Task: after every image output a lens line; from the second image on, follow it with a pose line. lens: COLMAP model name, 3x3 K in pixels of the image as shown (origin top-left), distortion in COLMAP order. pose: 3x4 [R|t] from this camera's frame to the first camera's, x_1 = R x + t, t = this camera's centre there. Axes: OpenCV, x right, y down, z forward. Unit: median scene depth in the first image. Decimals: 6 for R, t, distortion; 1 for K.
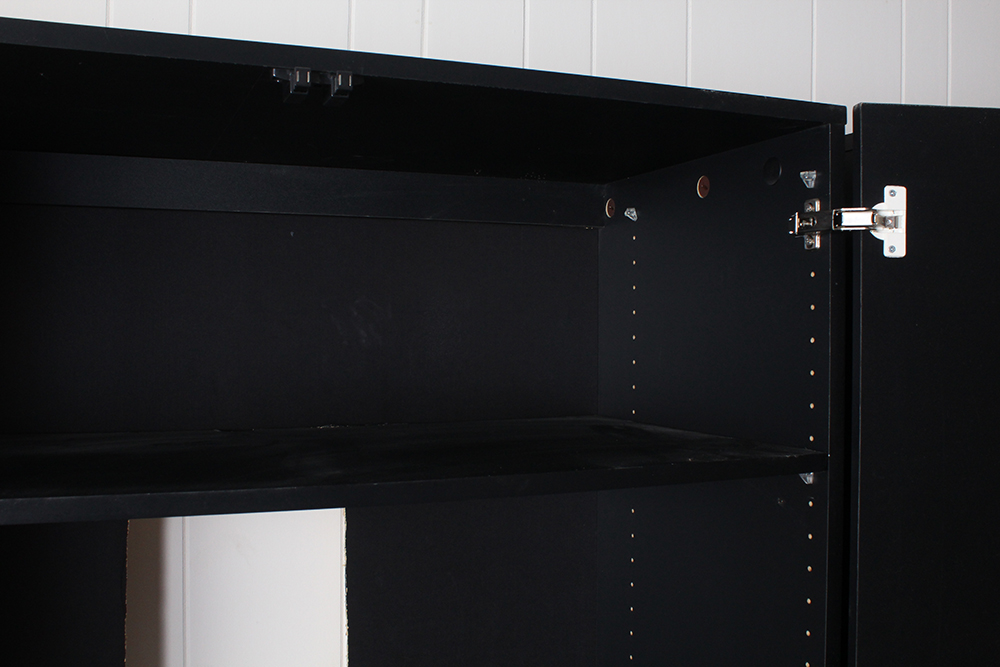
lens RADIAL K [[1008.2, 0, 500.0], [0, 1008.2, 333.5], [0, 0, 1]] dist [-0.116520, 0.020662]
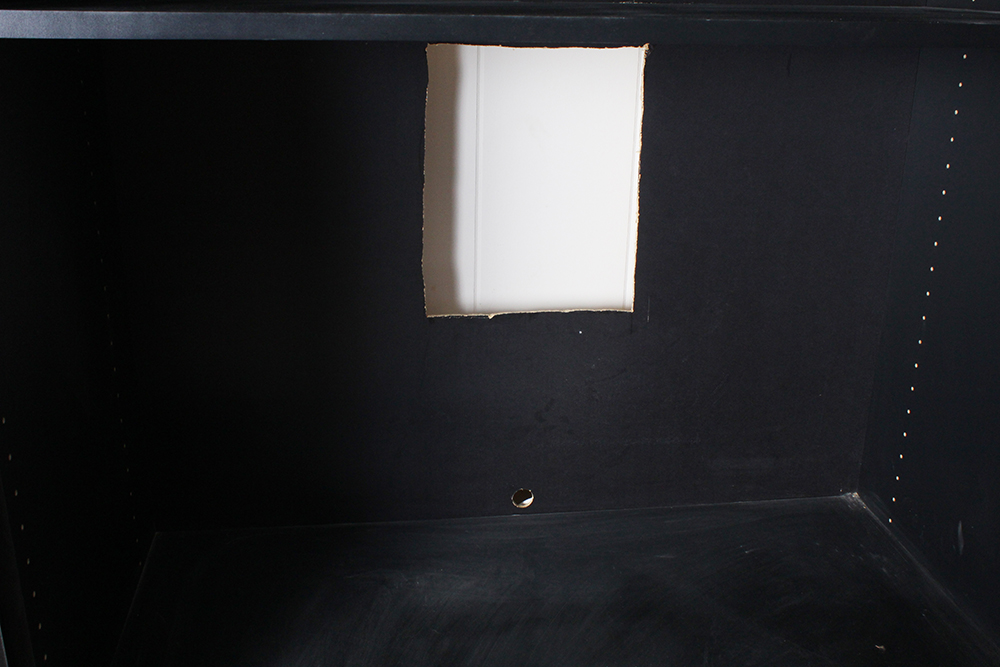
lens RADIAL K [[1008.2, 0, 500.0], [0, 1008.2, 333.5], [0, 0, 1]] dist [-0.116520, 0.020662]
pose [[0.968190, 0.096648, -0.230797, -0.060234], [-0.013450, 0.941160, 0.337695, 0.096660], [0.249854, -0.323848, 0.912521, 0.022014]]
